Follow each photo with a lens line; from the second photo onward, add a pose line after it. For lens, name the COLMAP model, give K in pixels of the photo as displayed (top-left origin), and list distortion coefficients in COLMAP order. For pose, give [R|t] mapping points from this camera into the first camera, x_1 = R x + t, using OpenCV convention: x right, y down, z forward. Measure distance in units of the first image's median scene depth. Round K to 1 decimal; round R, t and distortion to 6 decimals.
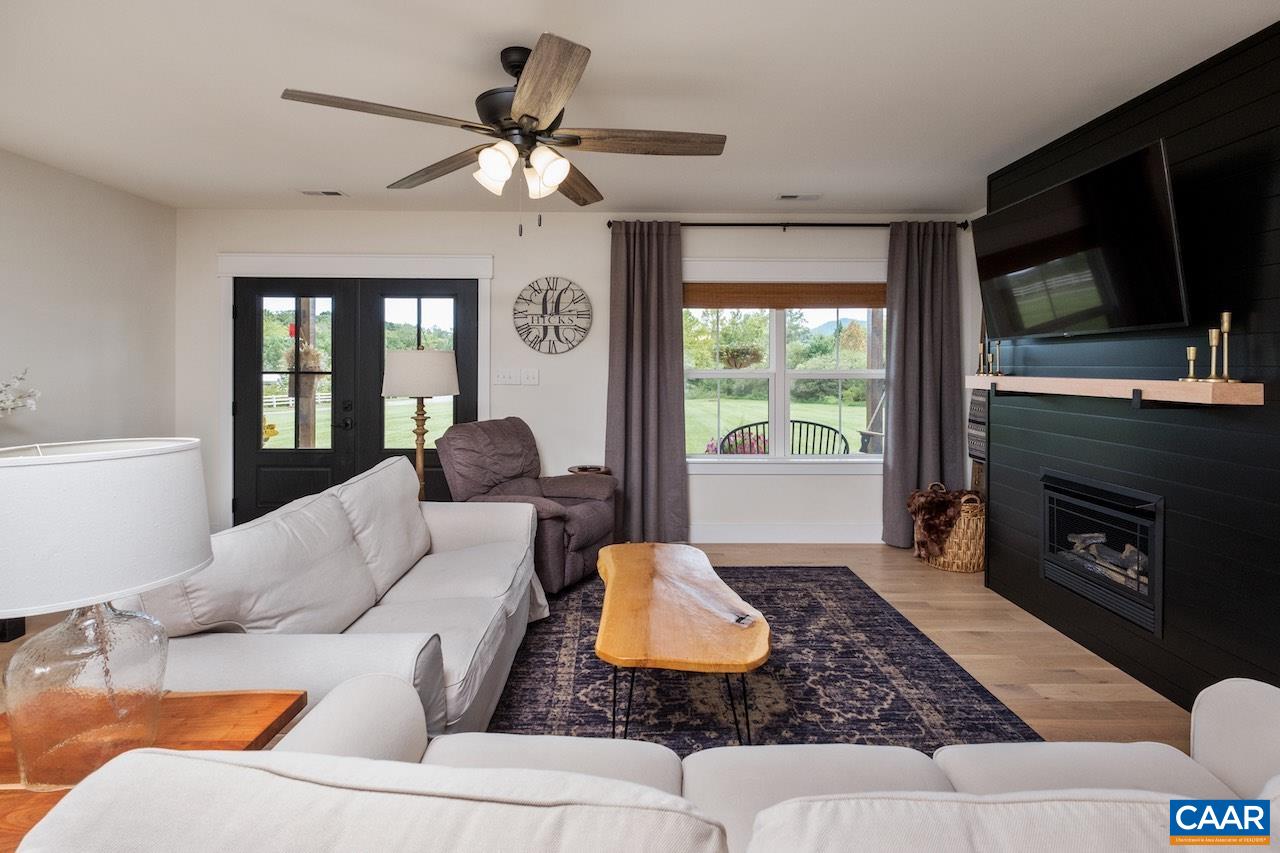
lens RADIAL K [[579.5, 0, 635.3], [0, 579.5, 369.3], [0, 0, 1]] dist [0.013339, -0.014479]
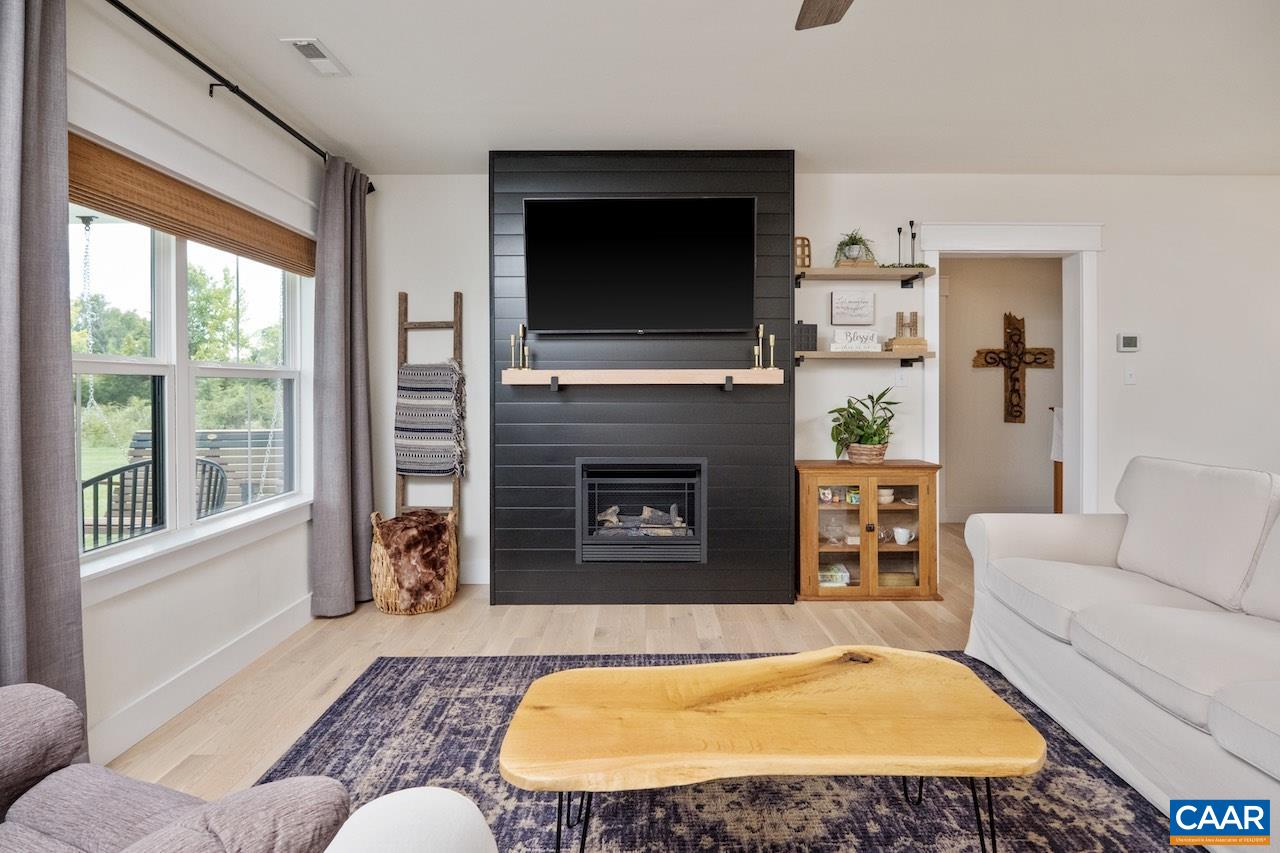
lens RADIAL K [[656.4, 0, 645.3], [0, 656.4, 390.5], [0, 0, 1]] dist [-0.018490, -0.000714]
pose [[0.010413, -0.007550, 0.999917, -0.416749], [0.006570, 0.999950, 0.007482, 0.035142], [-0.999924, 0.006491, 0.010462, 0.760744]]
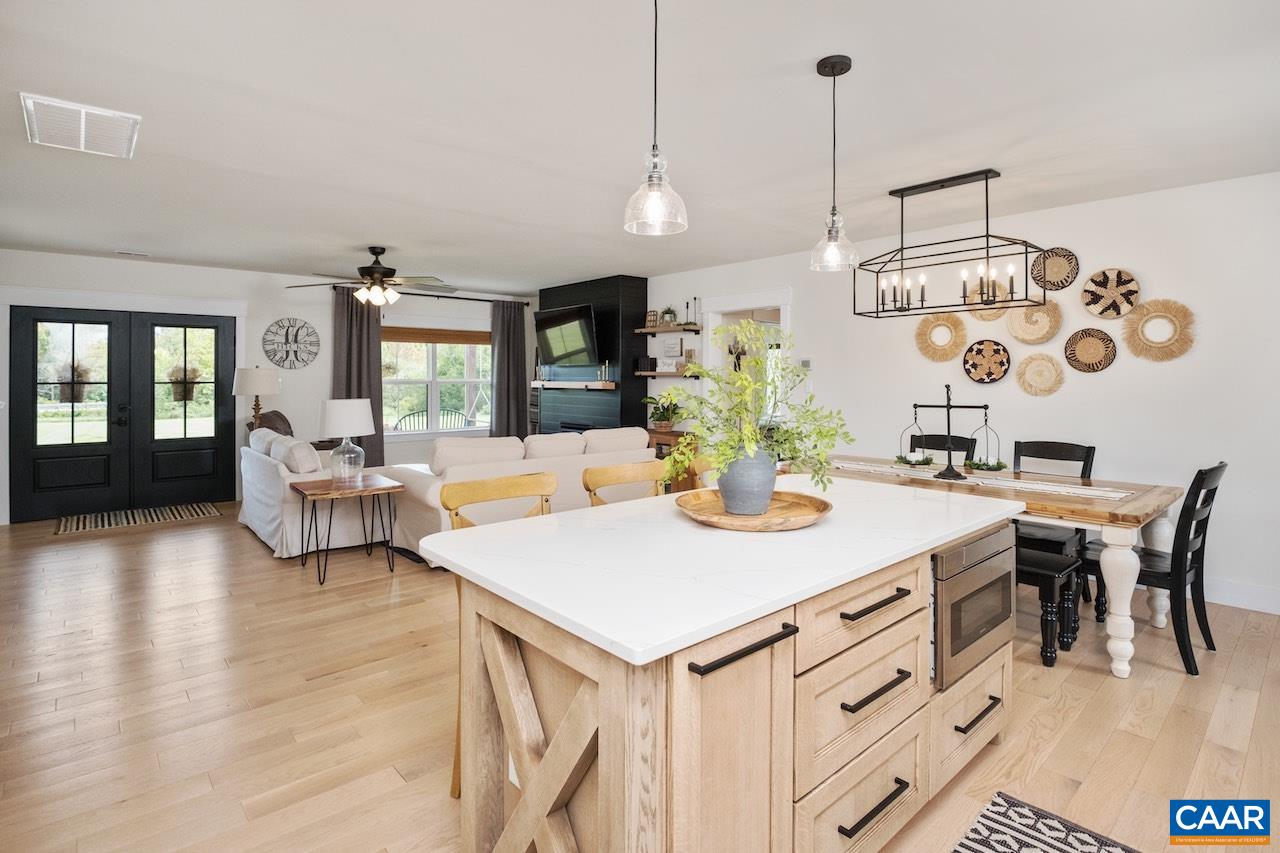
lens RADIAL K [[641.0, 0, 634.3], [0, 641.0, 376.7], [0, 0, 1]] dist [-0.000932, -0.000247]
pose [[0.755844, -0.003221, 0.654743, -0.703253], [0.003947, 0.999992, 0.000362, -0.004971], [-0.654739, 0.002311, 0.755851, -1.054197]]
